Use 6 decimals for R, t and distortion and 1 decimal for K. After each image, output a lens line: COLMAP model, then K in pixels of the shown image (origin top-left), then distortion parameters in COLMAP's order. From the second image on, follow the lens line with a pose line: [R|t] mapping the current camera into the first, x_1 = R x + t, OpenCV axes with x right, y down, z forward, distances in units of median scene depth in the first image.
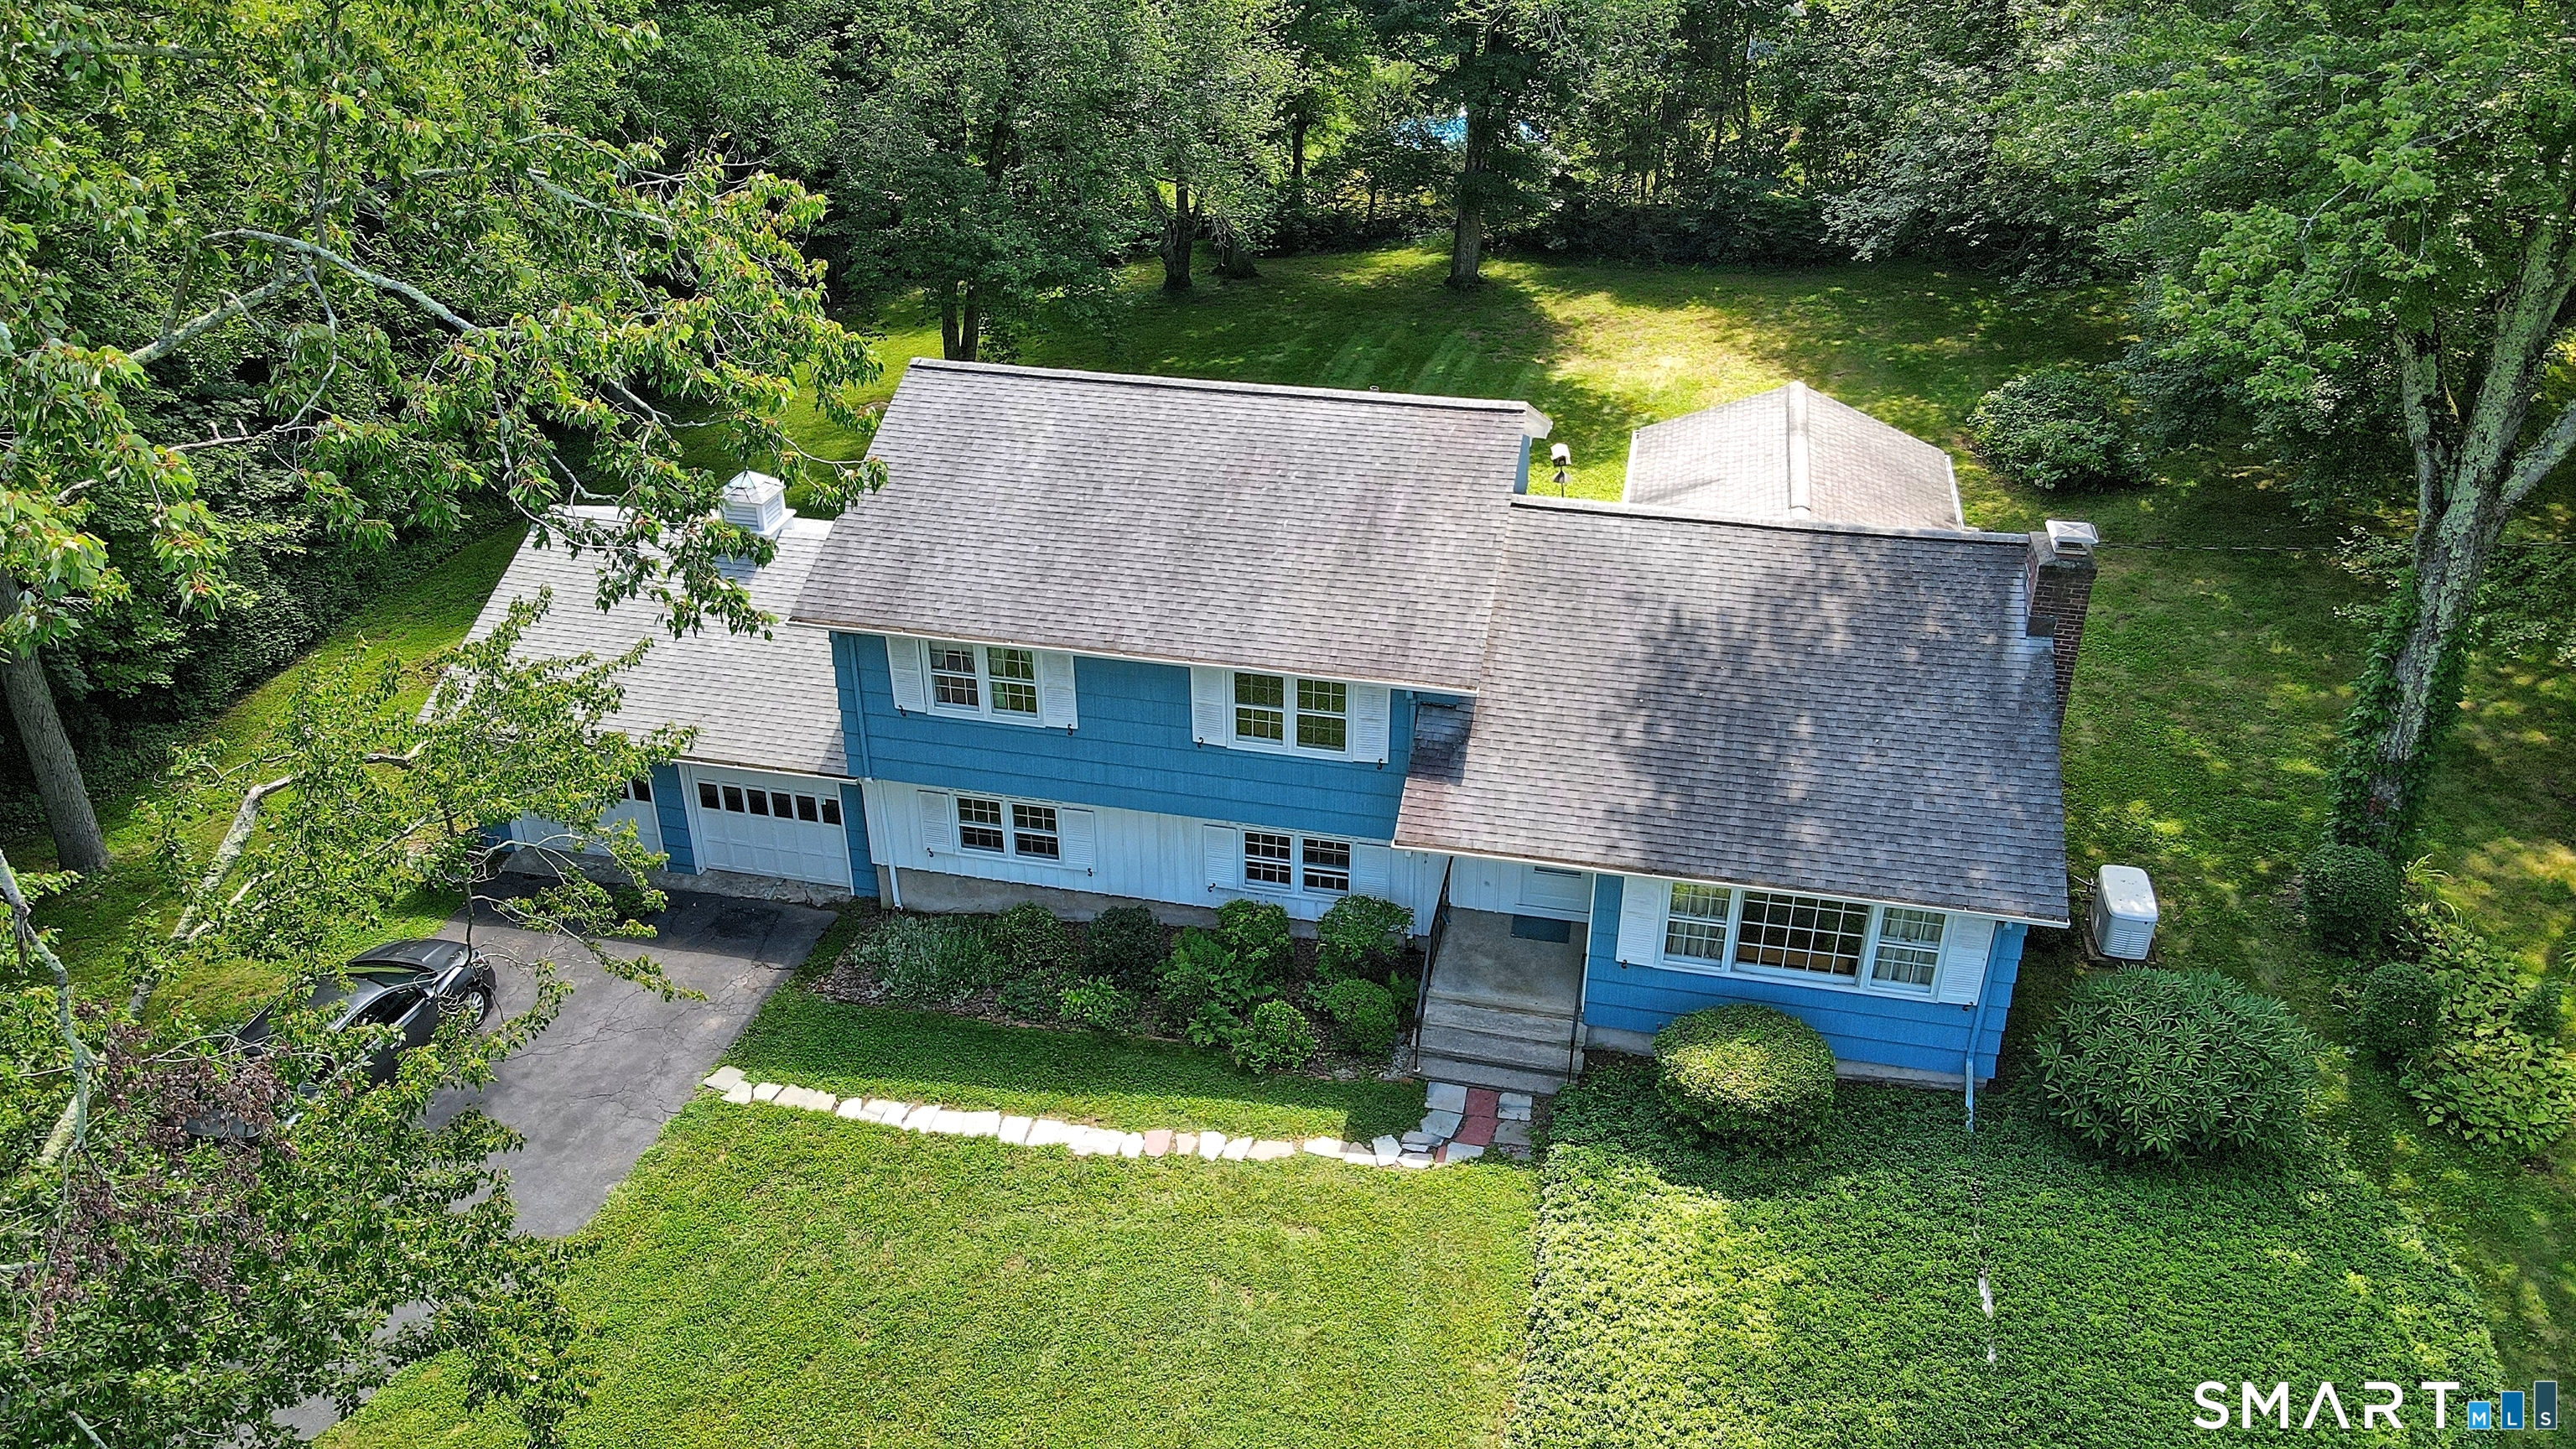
lens RADIAL K [[1865.3, 0, 1292.9], [0, 1865.3, 736.3], [0, 0, 1]] dist [0.014694, 0.003039]
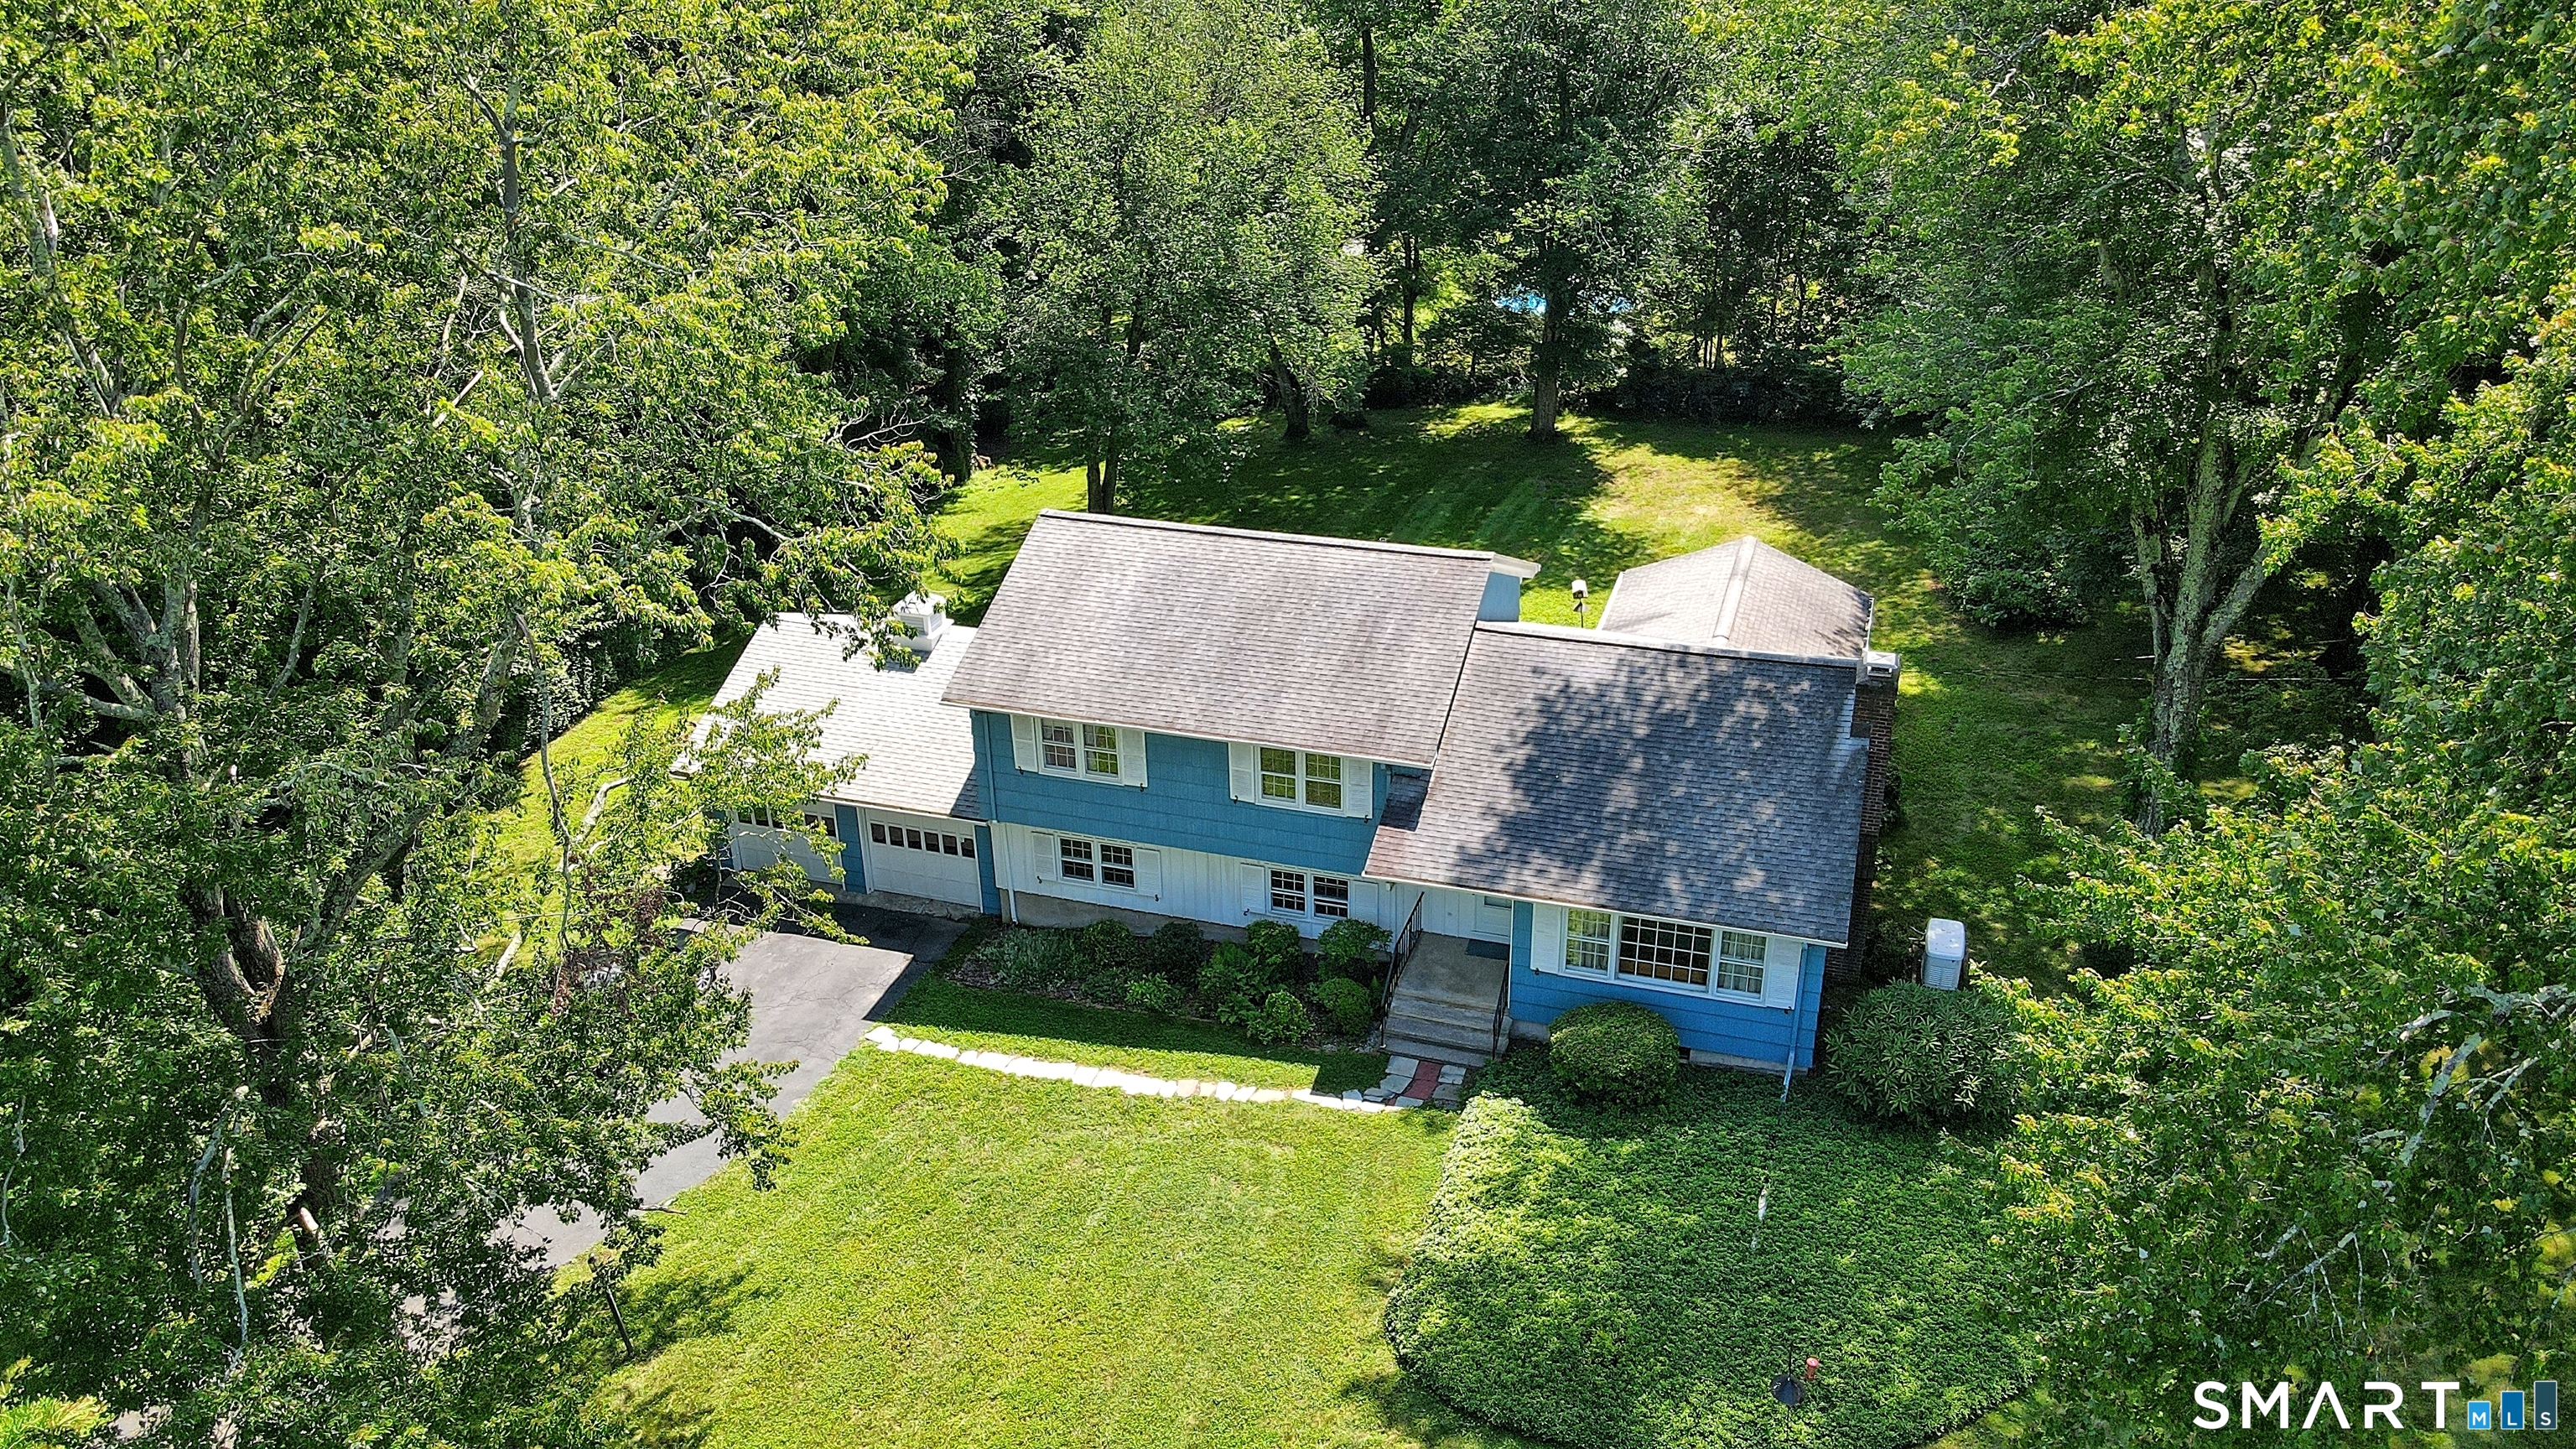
lens RADIAL K [[1865.3, 0, 1292.9], [0, 1865.3, 736.3], [0, 0, 1]] dist [0.014694, 0.003039]
pose [[0.995584, 0.028683, -0.089389, 0.112114], [-0.034144, 0.997604, -0.060177, 0.038005], [0.087449, 0.062963, 0.994177, -0.343486]]
